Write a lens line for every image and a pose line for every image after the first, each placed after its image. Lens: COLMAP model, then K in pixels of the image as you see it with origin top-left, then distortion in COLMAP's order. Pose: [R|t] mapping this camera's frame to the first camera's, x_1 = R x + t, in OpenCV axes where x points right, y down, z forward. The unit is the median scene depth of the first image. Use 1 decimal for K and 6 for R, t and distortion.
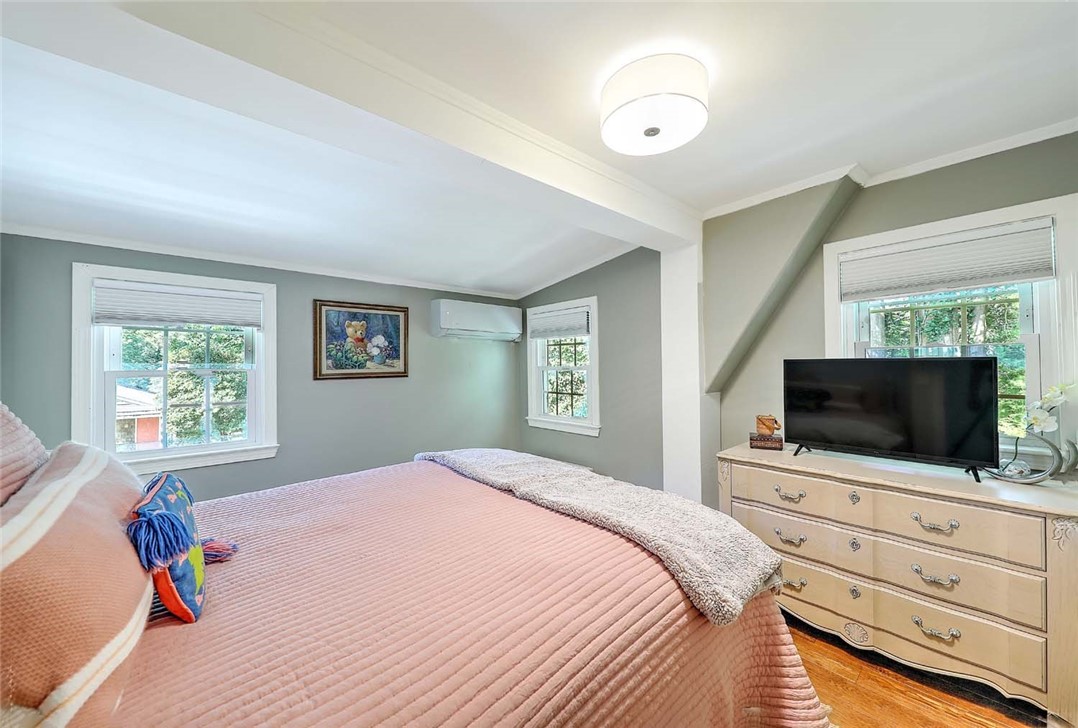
lens RADIAL K [[388.1, 0, 539.0], [0, 388.1, 364.0], [0, 0, 1]] dist [-0.000119, -0.000061]
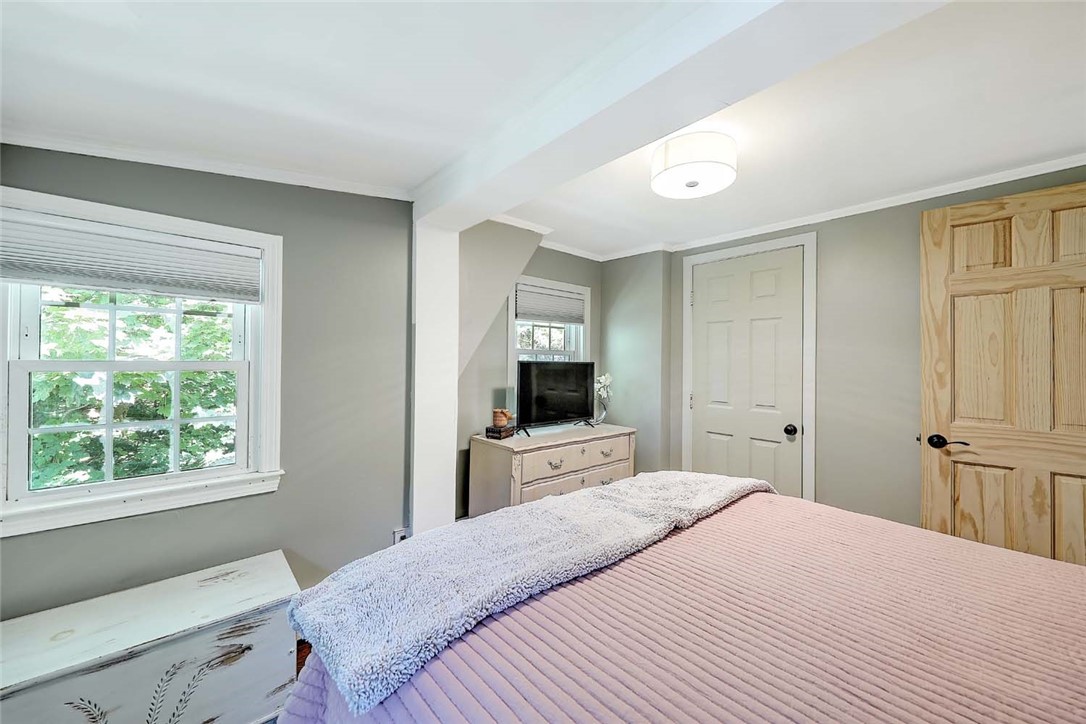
lens RADIAL K [[402.6, 0, 543.0], [0, 402.6, 362.0], [0, 0, 1]] dist [0.000850, 0.000016]
pose [[-0.009111, 0.013936, 0.999861, -0.776481], [-0.017121, 0.999754, -0.014091, 0.009556], [-0.999812, -0.017247, -0.008870, 1.131233]]
